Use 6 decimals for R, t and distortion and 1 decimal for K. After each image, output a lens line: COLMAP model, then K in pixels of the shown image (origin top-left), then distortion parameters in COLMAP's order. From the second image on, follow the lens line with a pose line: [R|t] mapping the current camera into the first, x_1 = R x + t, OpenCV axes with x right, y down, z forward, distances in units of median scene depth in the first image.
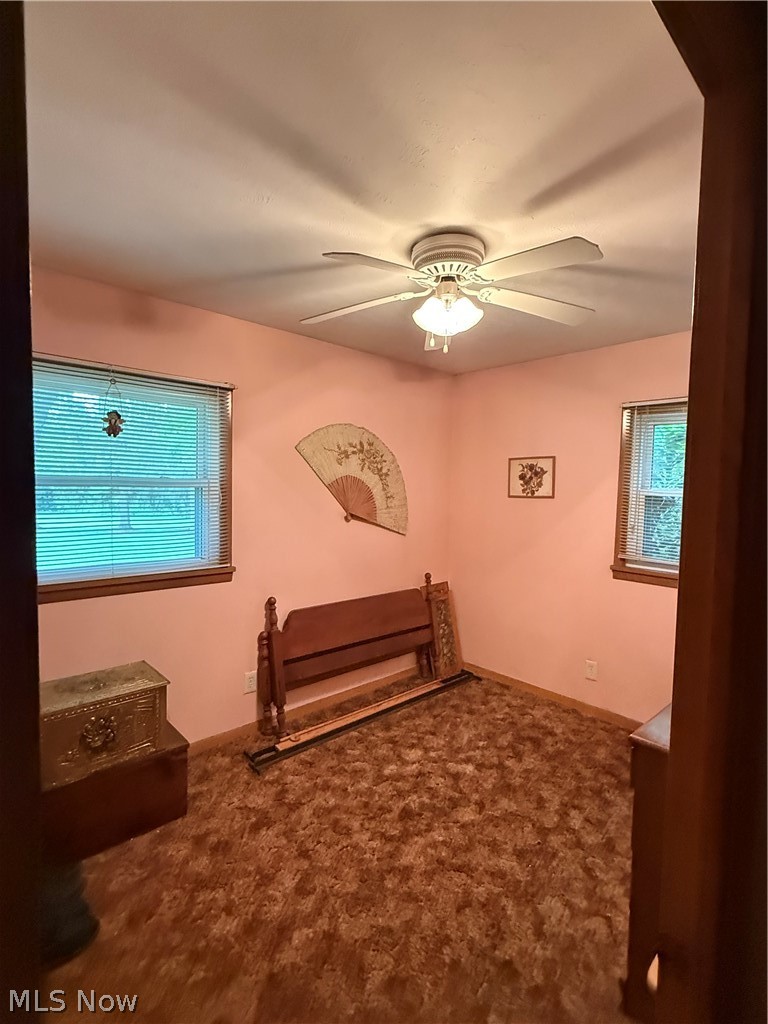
lens RADIAL K [[485.2, 0, 382.8], [0, 485.2, 513.7], [0, 0, 1]] dist [0.000001, -0.002619]
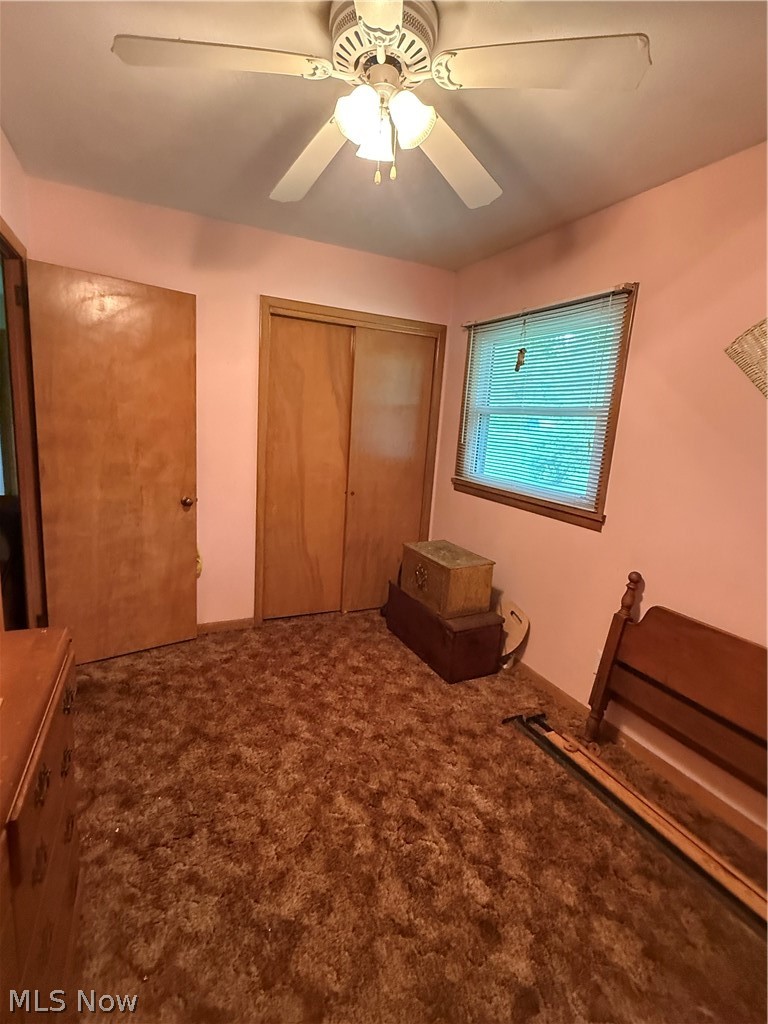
lens RADIAL K [[485.2, 0, 383.1], [0, 485.2, 509.6], [0, 0, 1]] dist [0.000001, -0.002619]
pose [[-0.284182, 0.138723, -0.948681, 0.781804], [-0.123615, 0.975917, 0.179735, -0.002521], [0.950768, 0.168349, -0.260190, 1.162226]]
